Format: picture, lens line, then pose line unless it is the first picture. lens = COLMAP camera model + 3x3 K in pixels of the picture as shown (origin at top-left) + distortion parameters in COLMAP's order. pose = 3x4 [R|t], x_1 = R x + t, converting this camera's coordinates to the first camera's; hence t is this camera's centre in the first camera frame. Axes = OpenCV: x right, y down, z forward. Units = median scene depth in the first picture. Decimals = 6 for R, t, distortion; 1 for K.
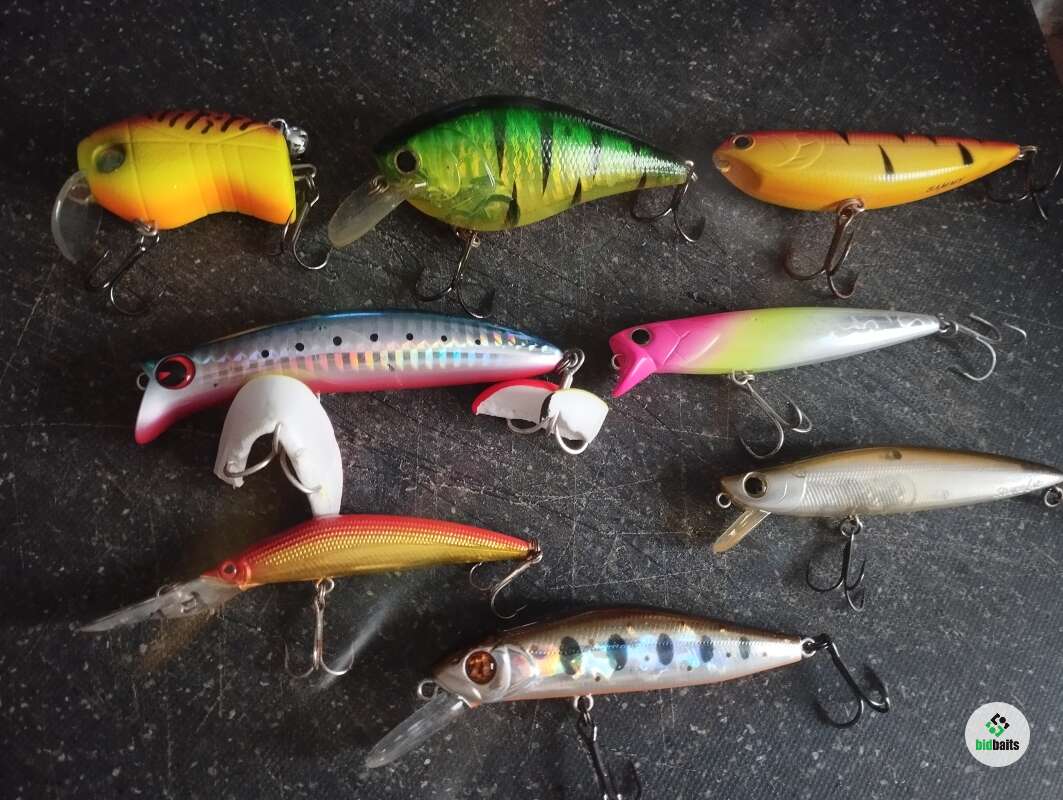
lens RADIAL K [[902.8, 0, 543.3], [0, 902.8, 390.0], [0, 0, 1]] dist [0.075231, -0.144400]
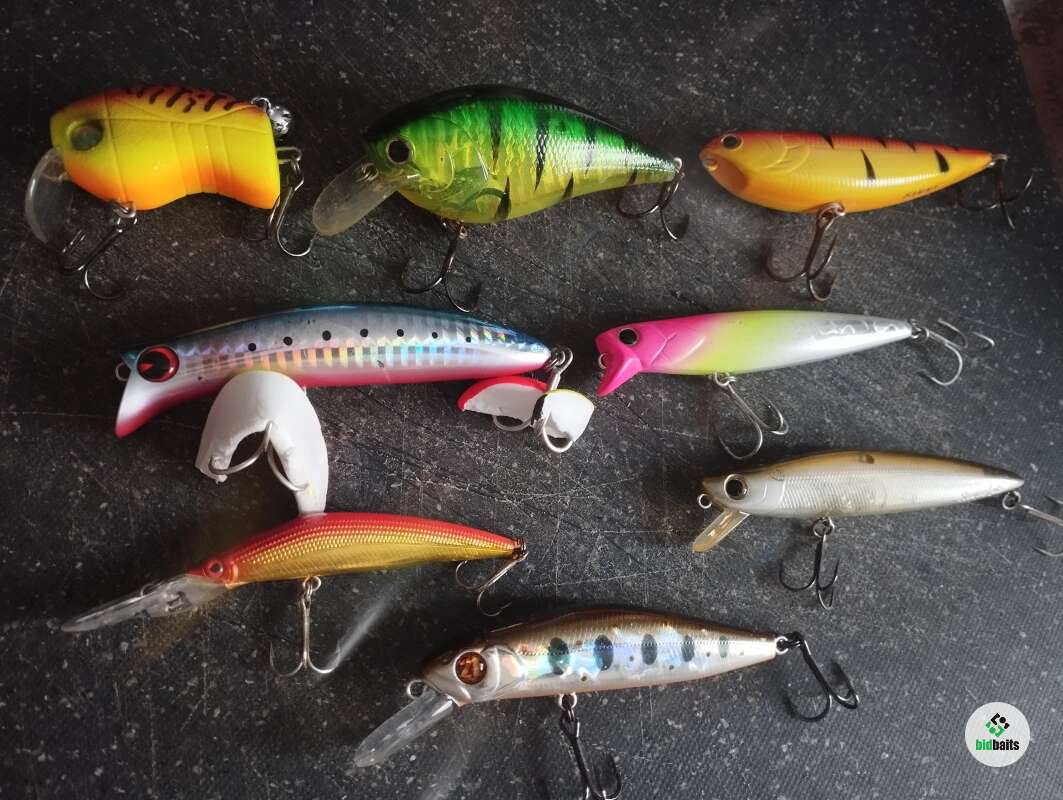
lens RADIAL K [[902.8, 0, 533.7], [0, 902.8, 392.3], [0, 0, 1]] dist [0.075231, -0.144400]
pose [[0.997005, 0.025990, 0.072842, -0.069241], [-0.029685, 0.998302, 0.050122, -0.045319], [-0.071416, -0.052134, 0.996083, 0.005385]]
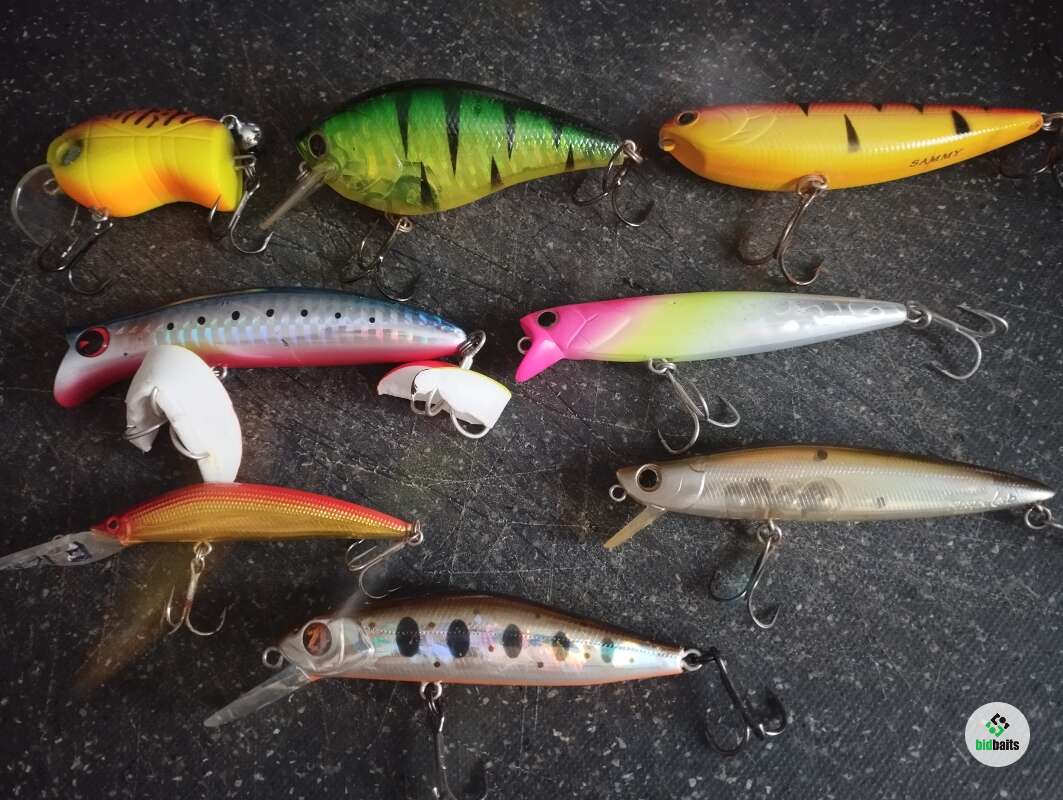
lens RADIAL K [[902.8, 0, 533.6], [0, 902.8, 395.2], [0, 0, 1]] dist [0.075231, -0.144400]
pose [[0.966954, 0.027428, -0.253473, 0.345013], [-0.038651, 0.998476, -0.039402, 0.060806], [0.252006, 0.047897, 0.966540, 0.077412]]
